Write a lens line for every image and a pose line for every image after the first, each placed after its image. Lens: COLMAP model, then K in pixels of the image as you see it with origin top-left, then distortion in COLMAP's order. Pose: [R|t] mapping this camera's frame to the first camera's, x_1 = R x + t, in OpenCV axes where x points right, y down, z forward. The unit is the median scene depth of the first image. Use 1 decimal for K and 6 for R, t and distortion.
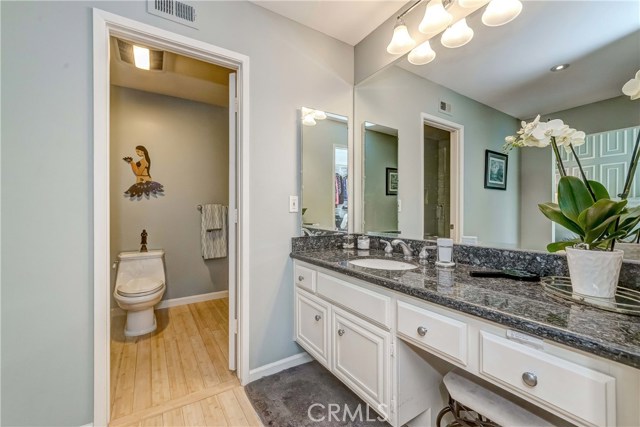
lens RADIAL K [[249.5, 0, 321.0], [0, 249.5, 211.9], [0, 0, 1]] dist [-0.000797, -0.000202]
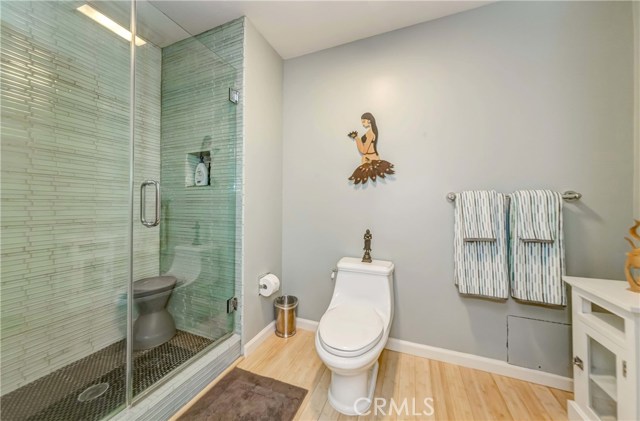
lens RADIAL K [[227.4, 0, 320.4], [0, 227.4, 204.9], [0, 0, 1]] dist [-0.000537, 0.000746]
pose [[0.554356, 0.005790, -0.832260, -0.246856], [-0.003420, 0.999983, 0.004679, -0.000926], [0.832273, 0.000253, 0.554366, 0.521290]]
